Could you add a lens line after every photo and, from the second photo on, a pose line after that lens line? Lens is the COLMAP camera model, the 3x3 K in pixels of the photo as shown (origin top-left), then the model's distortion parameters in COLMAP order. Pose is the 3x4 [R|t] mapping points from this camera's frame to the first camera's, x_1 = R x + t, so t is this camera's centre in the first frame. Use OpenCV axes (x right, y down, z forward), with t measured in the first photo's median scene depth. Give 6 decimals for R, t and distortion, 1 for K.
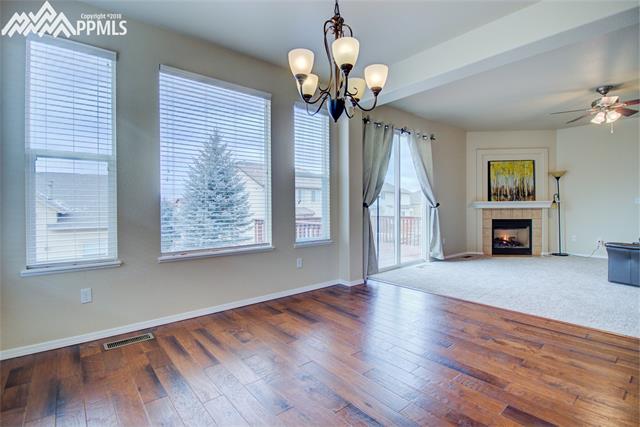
lens RADIAL K [[307.3, 0, 318.7], [0, 307.3, 206.8], [0, 0, 1]] dist [-0.000089, -0.000686]
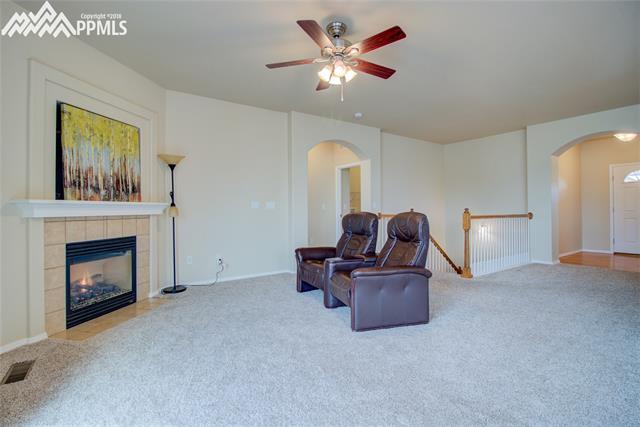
lens RADIAL K [[307.3, 0, 318.7], [0, 307.3, 206.8], [0, 0, 1]] dist [-0.000089, -0.000686]
pose [[0.117148, 0.013514, 0.993022, 0.192570], [0.013311, 0.999796, -0.015177, 0.001626], [-0.993025, 0.014996, 0.116945, 0.616269]]
